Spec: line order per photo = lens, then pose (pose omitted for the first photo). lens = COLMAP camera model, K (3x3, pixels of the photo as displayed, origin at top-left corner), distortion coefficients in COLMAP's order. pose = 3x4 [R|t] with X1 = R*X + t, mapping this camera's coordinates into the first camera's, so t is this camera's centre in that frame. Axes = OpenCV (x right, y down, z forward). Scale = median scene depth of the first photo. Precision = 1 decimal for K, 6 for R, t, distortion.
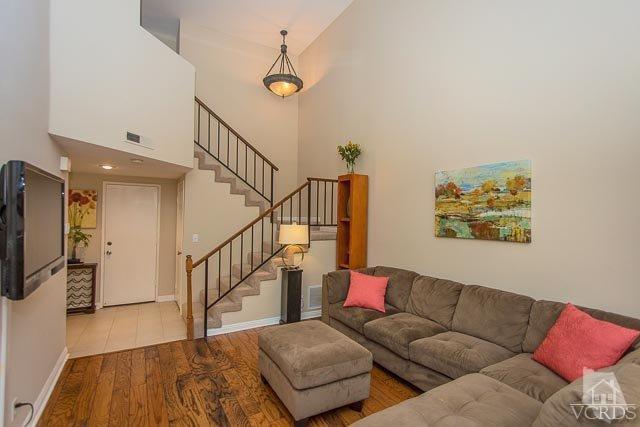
lens RADIAL K [[309.0, 0, 312.5], [0, 309.0, 212.4], [0, 0, 1]] dist [0.001524, 0.000190]
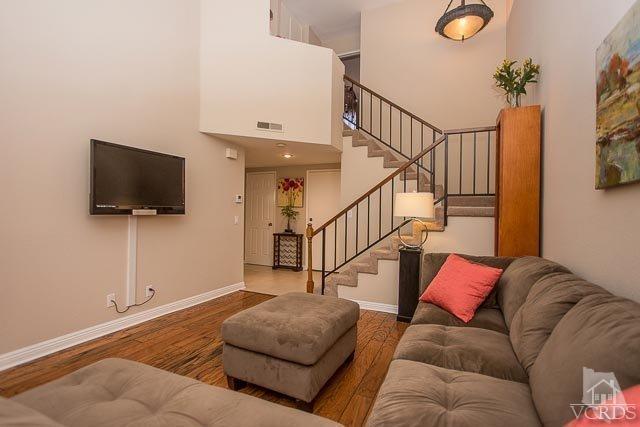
lens RADIAL K [[309.0, 0, 312.5], [0, 309.0, 212.4], [0, 0, 1]] dist [0.001524, 0.000190]
pose [[0.577152, -0.004706, -0.816623, 0.415247], [-0.000647, 0.999980, -0.006220, 0.089285], [0.816636, 0.004118, 0.577138, 0.319120]]
